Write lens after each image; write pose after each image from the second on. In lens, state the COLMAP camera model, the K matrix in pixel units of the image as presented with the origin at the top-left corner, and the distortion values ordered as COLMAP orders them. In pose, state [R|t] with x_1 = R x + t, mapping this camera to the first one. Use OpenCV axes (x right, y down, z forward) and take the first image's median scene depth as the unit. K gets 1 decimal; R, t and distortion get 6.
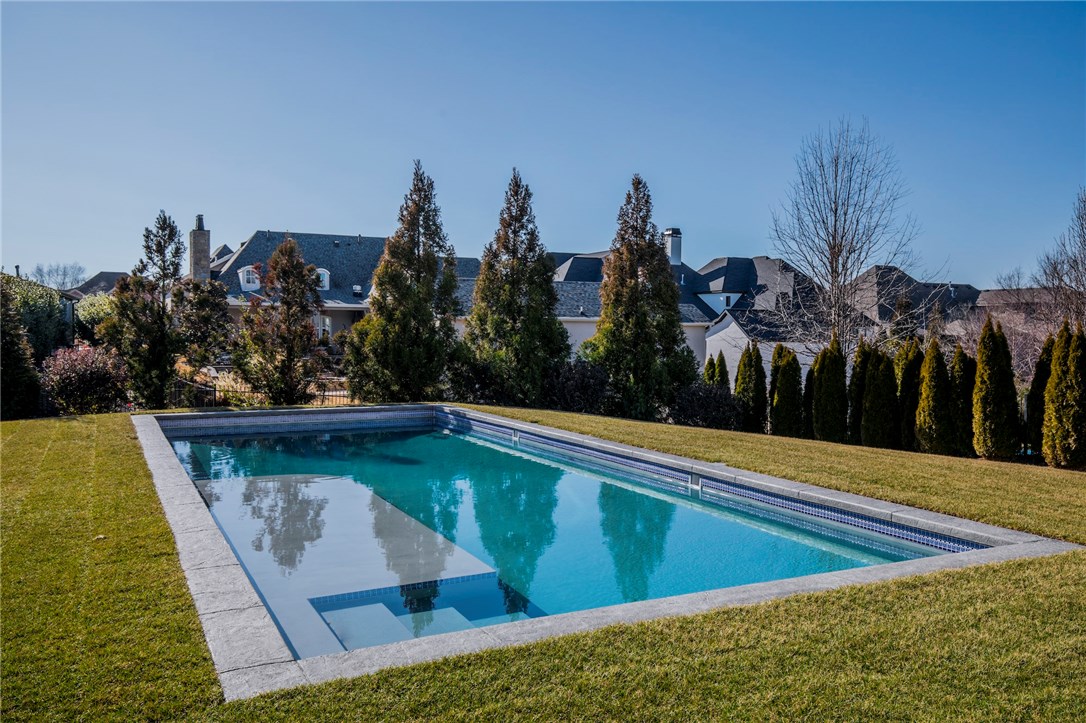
lens RADIAL K [[877.2, 0, 543.8], [0, 877.2, 364.2], [0, 0, 1]] dist [0.017397, -0.016325]
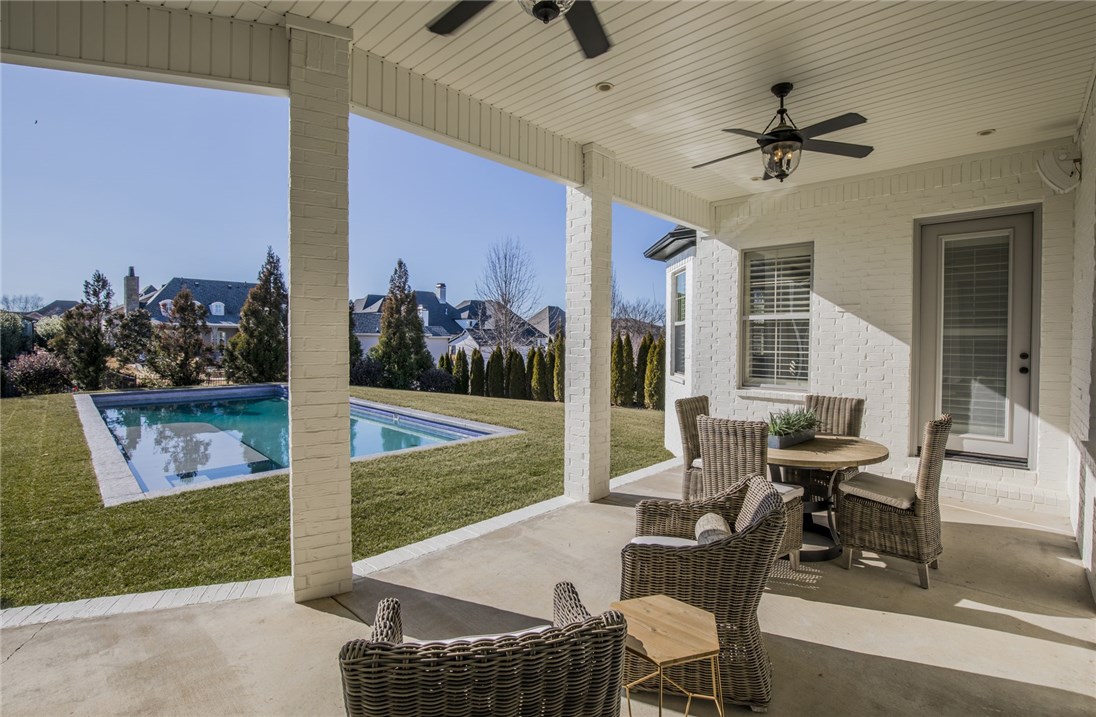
lens RADIAL K [[504.5, 0, 548.6], [0, 504.5, 352.2], [0, 0, 1]] dist [-0.024898, 0.001399]
pose [[0.950199, -0.008434, 0.311531, 0.076507], [0.011489, 0.999902, -0.007973, -0.003294], [-0.311433, 0.011155, 0.950203, -0.135563]]
